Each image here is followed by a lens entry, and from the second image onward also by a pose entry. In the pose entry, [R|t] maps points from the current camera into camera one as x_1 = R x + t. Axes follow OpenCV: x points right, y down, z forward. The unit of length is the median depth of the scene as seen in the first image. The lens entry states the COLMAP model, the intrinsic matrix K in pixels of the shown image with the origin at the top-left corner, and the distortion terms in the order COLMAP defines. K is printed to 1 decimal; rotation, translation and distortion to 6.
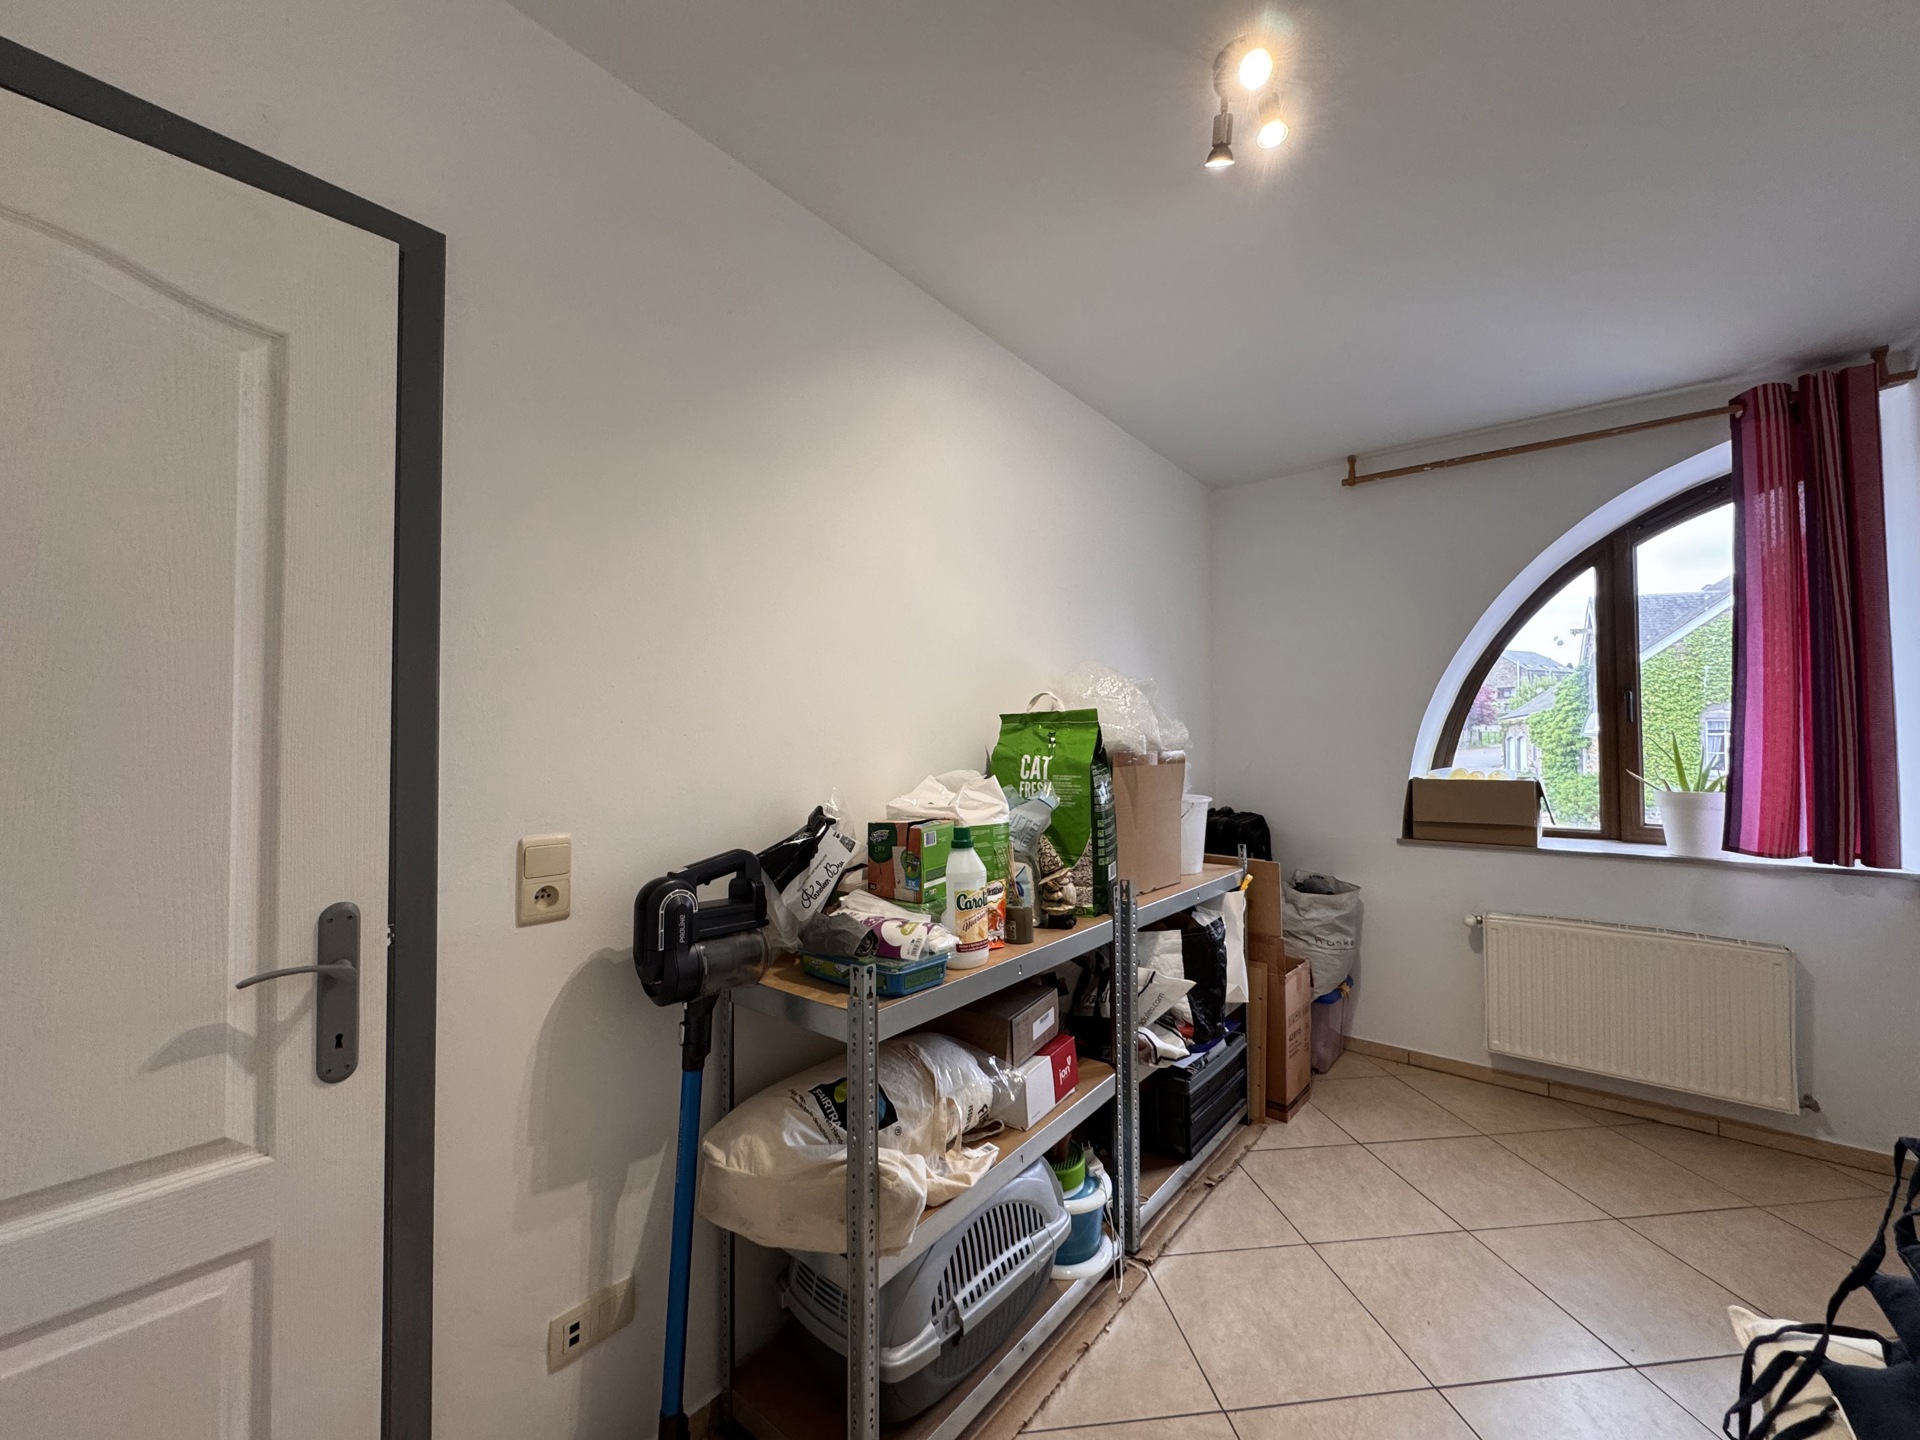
lens RADIAL K [[772.7, 0, 960.0], [0, 772.7, 720.0], [0, 0, 1]] dist [0.000239, 0.000037]
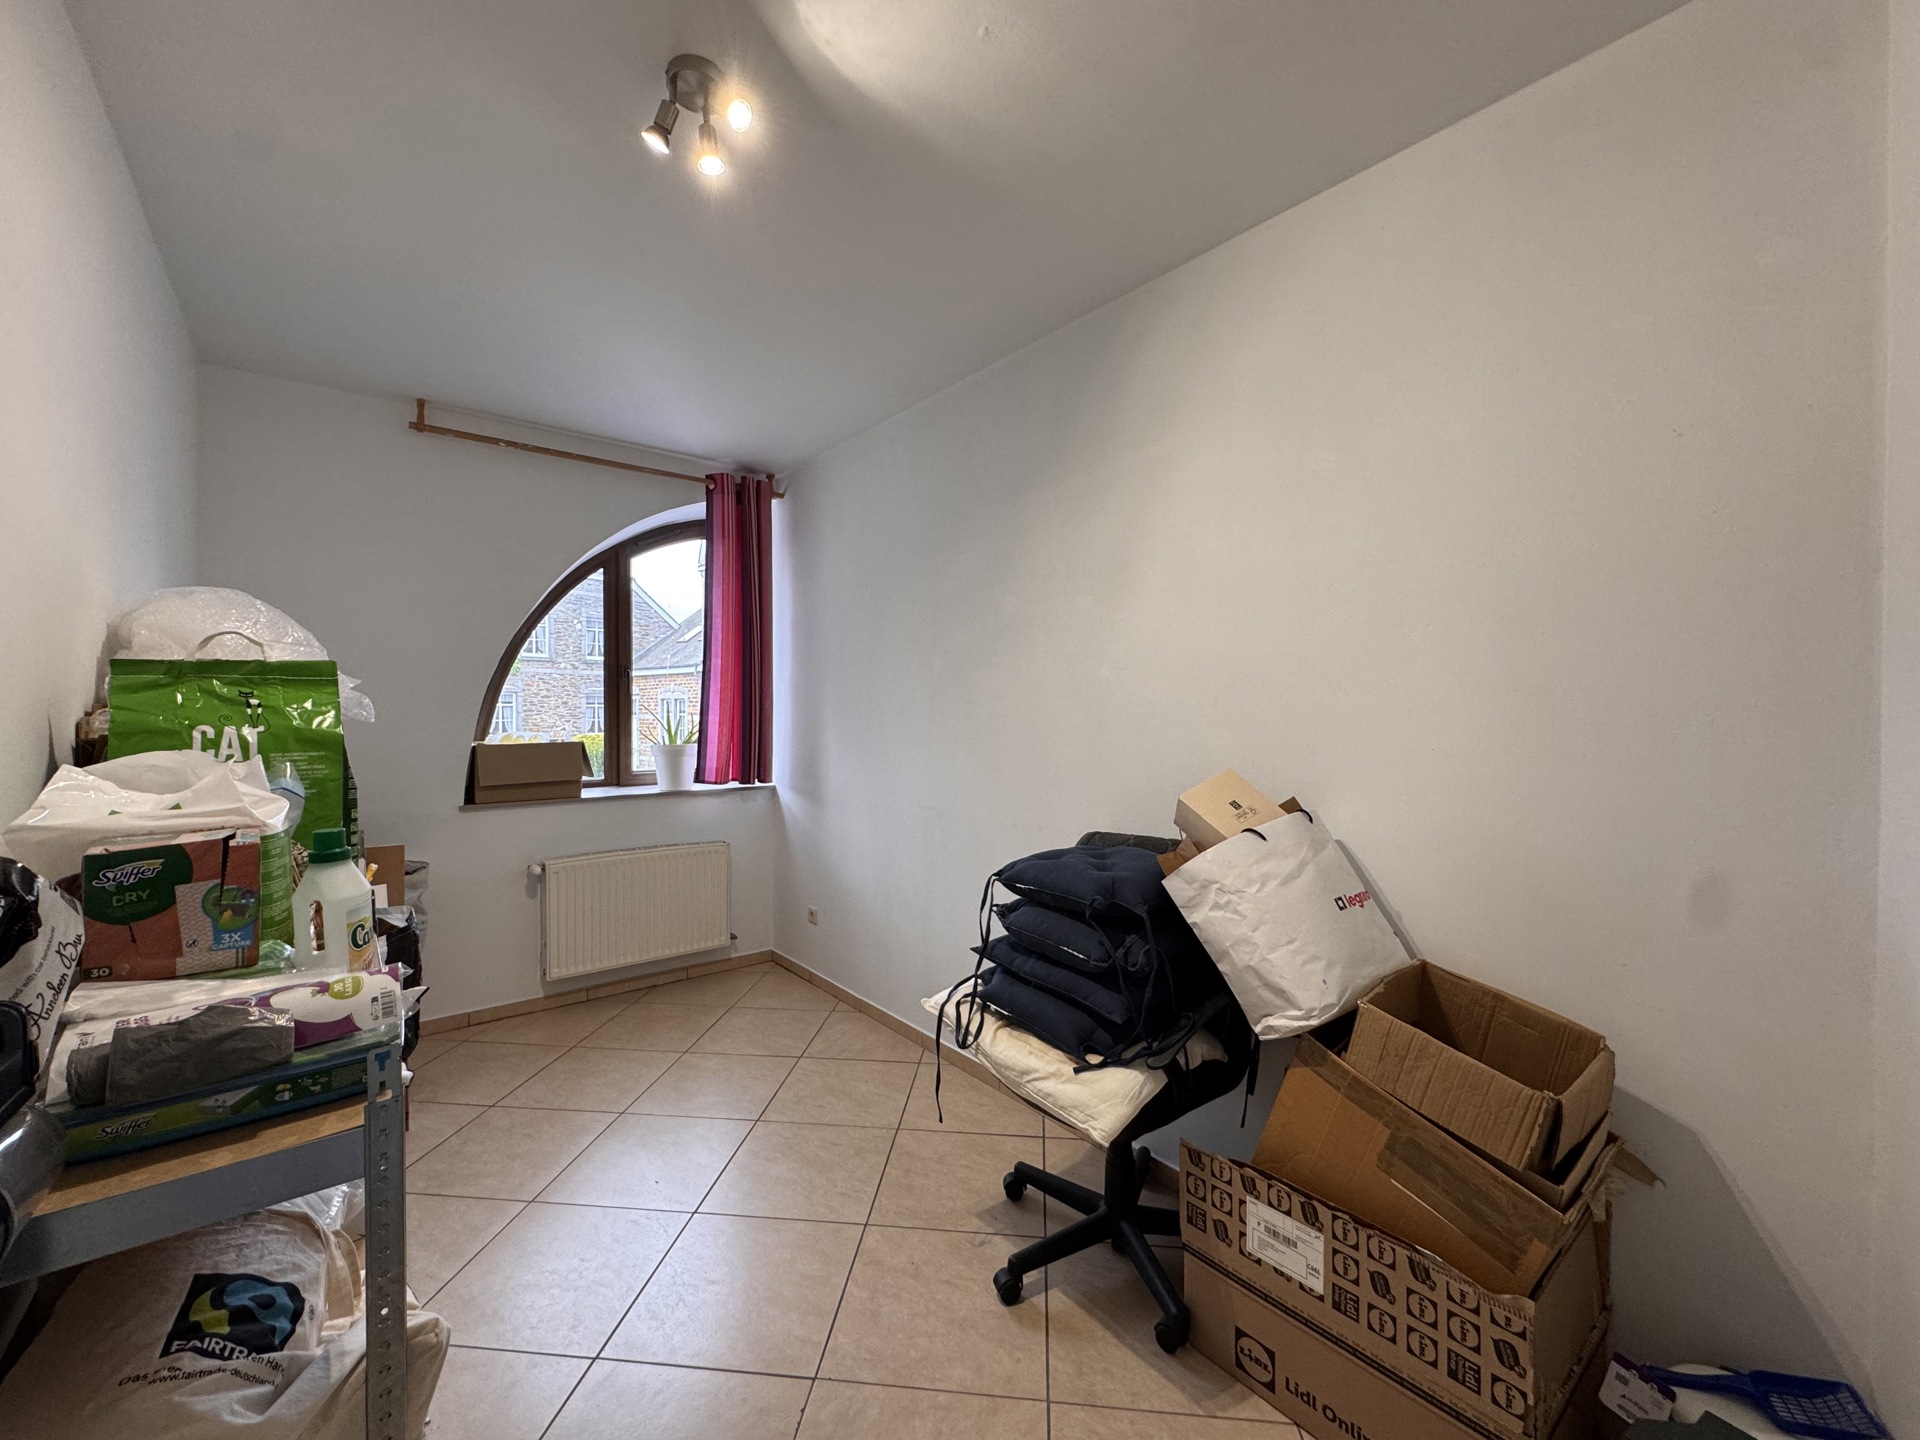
lens RADIAL K [[772.7, 0, 960.0], [0, 772.7, 720.0], [0, 0, 1]] dist [0.000239, 0.000037]
pose [[0.217300, -0.011719, 0.976035, -0.331145], [-0.026887, 0.999477, 0.017987, 0.009903], [-0.975735, -0.030151, 0.216871, 0.201605]]
